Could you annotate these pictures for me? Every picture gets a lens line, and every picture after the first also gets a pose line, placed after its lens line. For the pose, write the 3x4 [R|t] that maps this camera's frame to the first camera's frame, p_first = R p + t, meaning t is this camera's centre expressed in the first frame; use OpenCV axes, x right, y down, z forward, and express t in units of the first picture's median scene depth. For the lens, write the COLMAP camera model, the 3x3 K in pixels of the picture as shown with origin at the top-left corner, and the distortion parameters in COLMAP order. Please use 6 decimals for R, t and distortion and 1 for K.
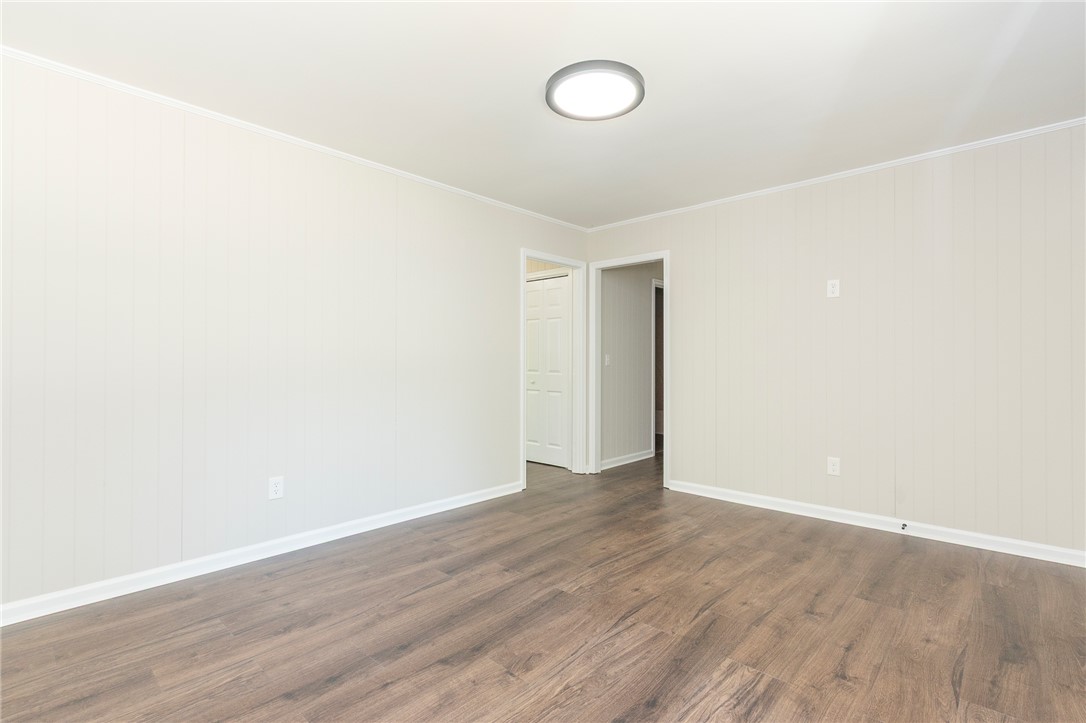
lens RADIAL K [[500.4, 0, 540.7], [0, 500.4, 362.9], [0, 0, 1]] dist [0.000407, -0.000023]
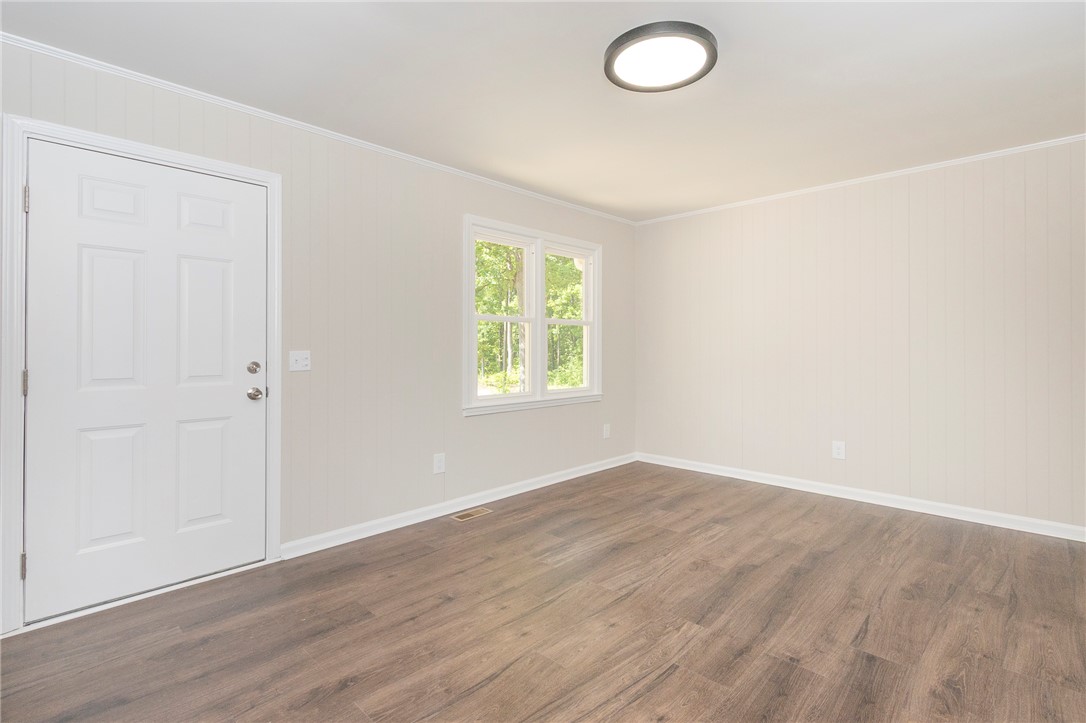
lens RADIAL K [[512.4, 0, 545.6], [0, 512.4, 350.4], [0, 0, 1]] dist [0.002183, -0.000157]
pose [[-0.999876, 0.000655, 0.015765, 0.288884], [0.000852, 0.999922, 0.012453, -0.030623], [-0.015756, 0.012465, -0.999798, 1.856269]]
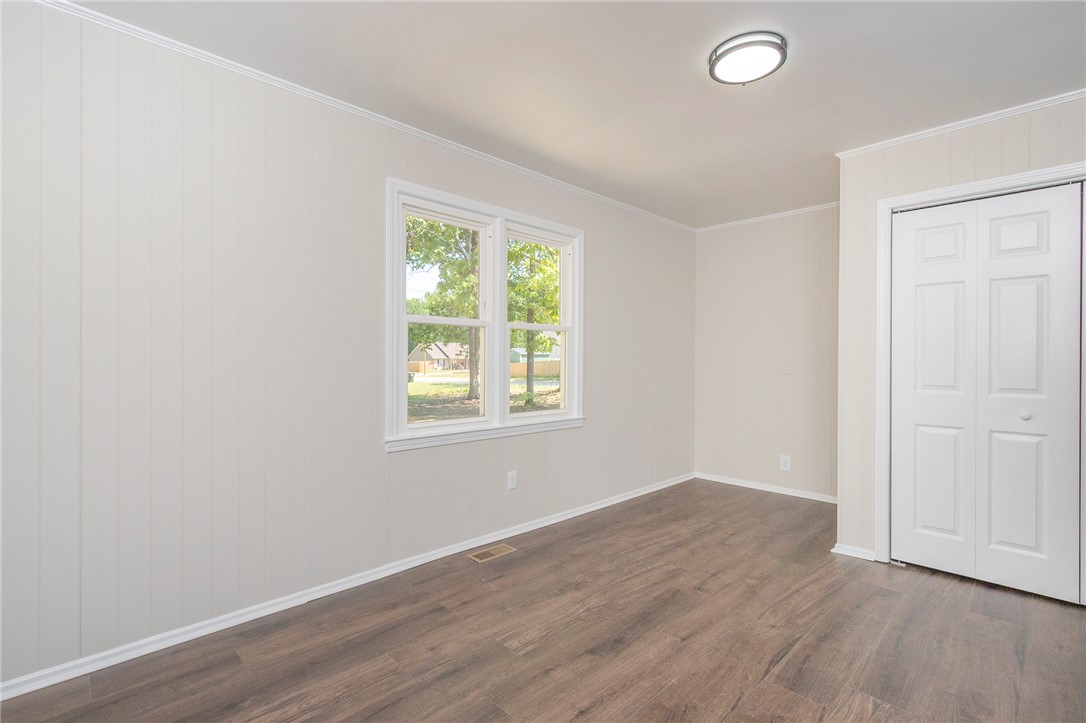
lens RADIAL K [[500.4, 0, 540.0], [0, 500.4, 366.6], [0, 0, 1]] dist [0.000407, -0.000023]
pose [[-0.999177, 0.000123, 0.040560, 0.175080], [0.000897, 0.999818, 0.019058, -0.023468], [-0.040551, 0.019078, -0.998995, 1.428900]]
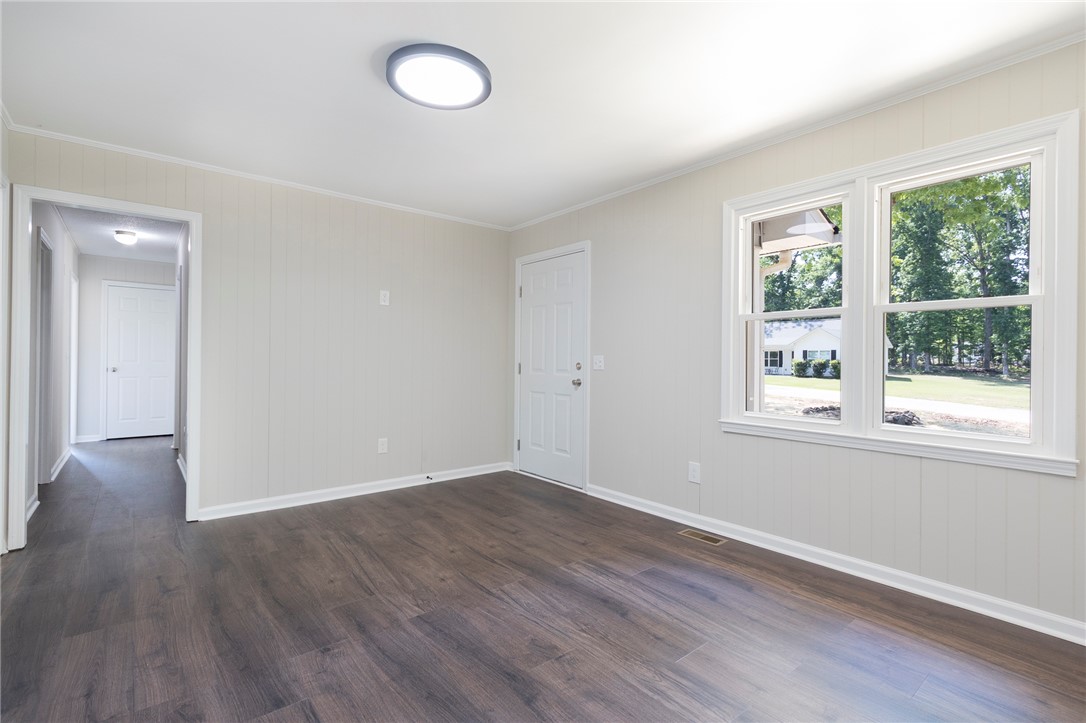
lens RADIAL K [[500.4, 0, 553.5], [0, 500.4, 356.7], [0, 0, 1]] dist [0.000407, -0.000023]
pose [[0.116429, 0.008494, 0.993163, -0.797370], [-0.004610, 0.999957, -0.008011, 0.001354], [-0.993188, -0.003645, 0.116463, 0.648890]]
